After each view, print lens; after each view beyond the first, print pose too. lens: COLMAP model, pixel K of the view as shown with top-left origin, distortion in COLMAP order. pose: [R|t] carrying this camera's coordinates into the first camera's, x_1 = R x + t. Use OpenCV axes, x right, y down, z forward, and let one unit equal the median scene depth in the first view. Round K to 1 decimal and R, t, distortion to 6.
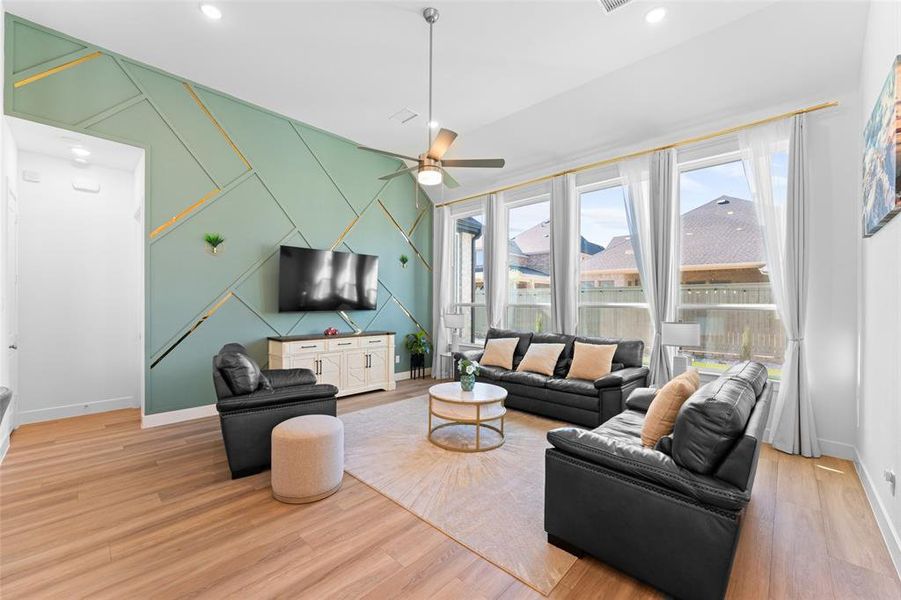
lens RADIAL K [[349.8, 0, 450.5], [0, 349.8, 300.0], [0, 0, 1]] dist [0.000756, 0.000009]
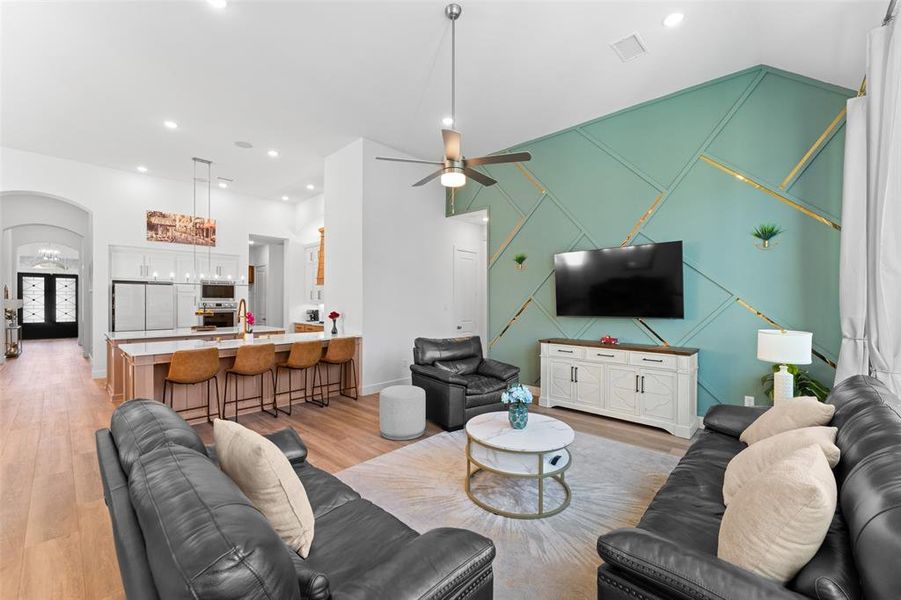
lens RADIAL K [[364.0, 0, 448.3], [0, 364.0, 300.5], [0, 0, 1]] dist [0.000985, -0.000401]
pose [[0.025388, -0.014973, -0.999566, 0.689703], [0.002935, 0.999885, -0.014903, 0.004743], [0.999673, -0.002555, 0.025429, 0.709427]]
